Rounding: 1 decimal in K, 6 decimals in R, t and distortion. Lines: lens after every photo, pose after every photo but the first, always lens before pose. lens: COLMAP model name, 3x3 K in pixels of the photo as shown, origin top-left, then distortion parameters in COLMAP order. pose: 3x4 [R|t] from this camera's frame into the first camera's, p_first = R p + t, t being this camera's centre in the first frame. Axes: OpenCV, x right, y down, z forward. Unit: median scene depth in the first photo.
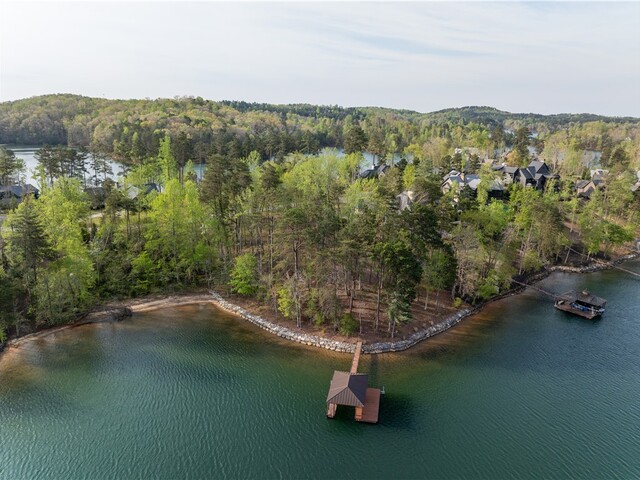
lens RADIAL K [[431.8, 0, 320.0], [0, 431.8, 240.0], [0, 0, 1]] dist [-0.044763, 0.005318]
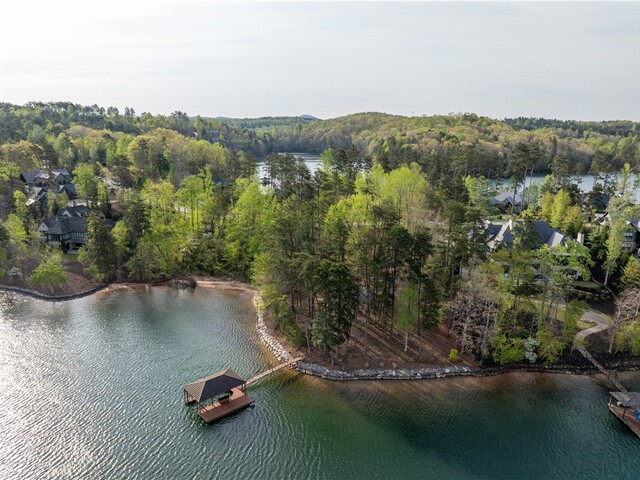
lens RADIAL K [[431.8, 0, 320.0], [0, 431.8, 240.0], [0, 0, 1]] dist [-0.044763, 0.005318]
pose [[0.802368, 0.143366, -0.579355, 0.428347], [-0.164604, 0.986229, 0.016084, -0.030792], [0.573682, 0.082459, 0.814917, 0.139979]]
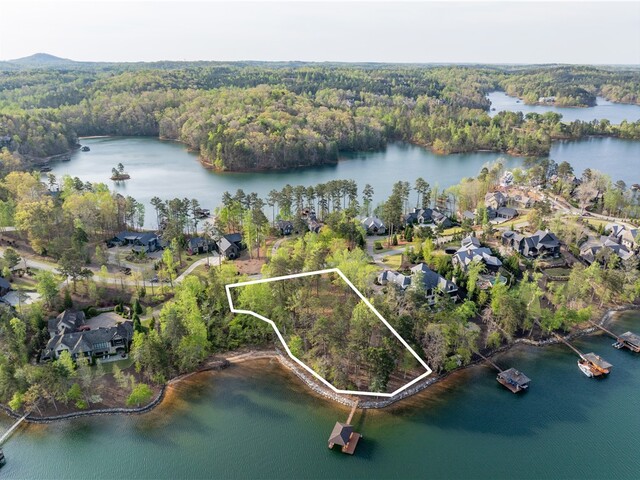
lens RADIAL K [[431.8, 0, 320.0], [0, 431.8, 240.0], [0, 0, 1]] dist [-0.044763, 0.005318]
pose [[0.985675, 0.032139, -0.165564, 0.135703], [-0.021083, 0.997455, 0.068105, -0.340735], [0.167332, -0.063639, 0.983845, -0.446960]]
